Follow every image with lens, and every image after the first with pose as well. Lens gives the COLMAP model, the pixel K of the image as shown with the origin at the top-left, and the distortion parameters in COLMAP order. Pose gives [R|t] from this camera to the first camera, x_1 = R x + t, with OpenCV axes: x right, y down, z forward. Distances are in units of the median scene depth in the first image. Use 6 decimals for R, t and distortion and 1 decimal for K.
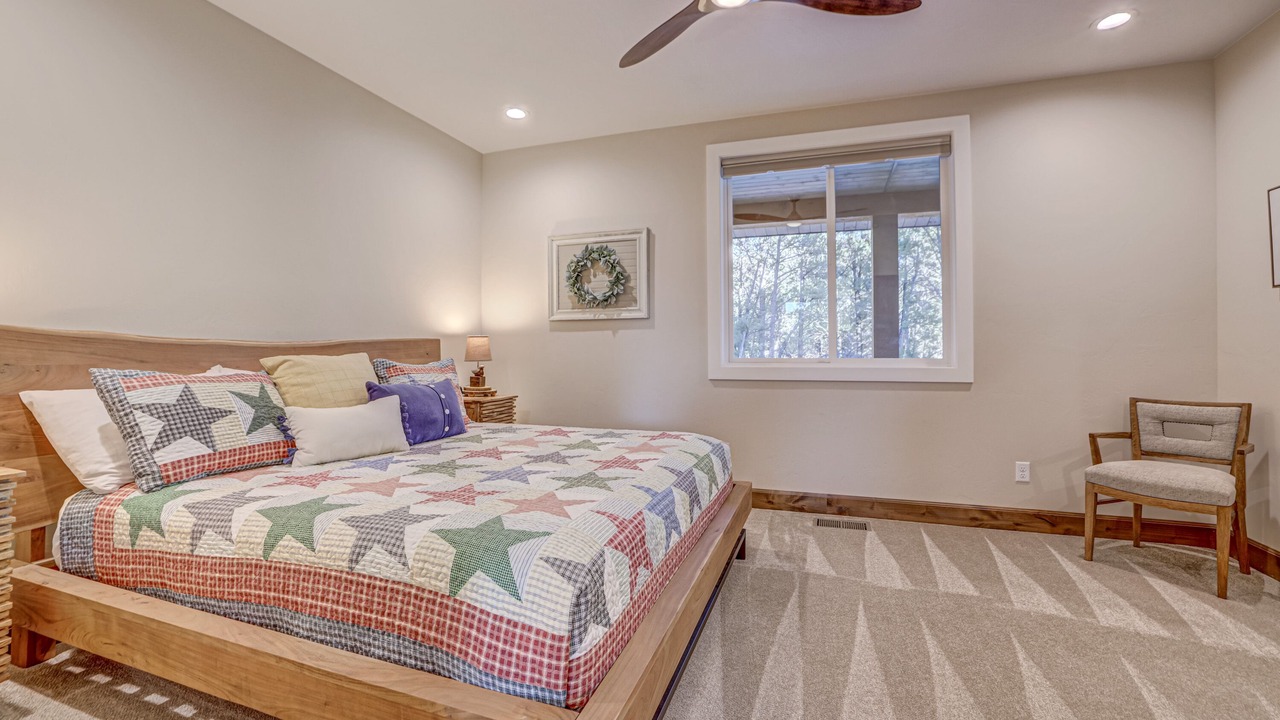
lens RADIAL K [[550.3, 0, 633.1], [0, 550.3, 356.0], [0, 0, 1]] dist [-0.001687, 0.001453]
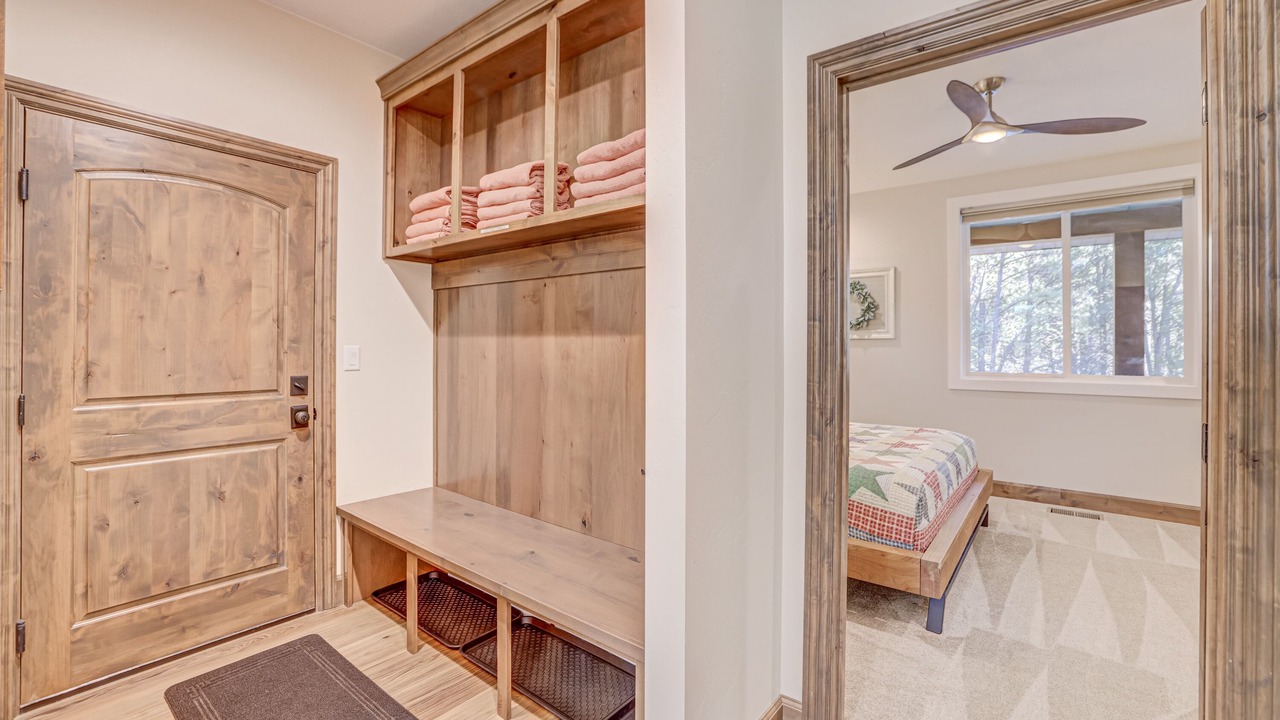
lens RADIAL K [[550.3, 0, 651.3], [0, 550.3, 353.1], [0, 0, 1]] dist [-0.001687, 0.001453]
pose [[0.955208, 0.007267, -0.295845, -0.209009], [-0.007676, 0.999971, -0.000222, -0.048946], [0.295834, 0.002483, 0.955236, -0.581412]]
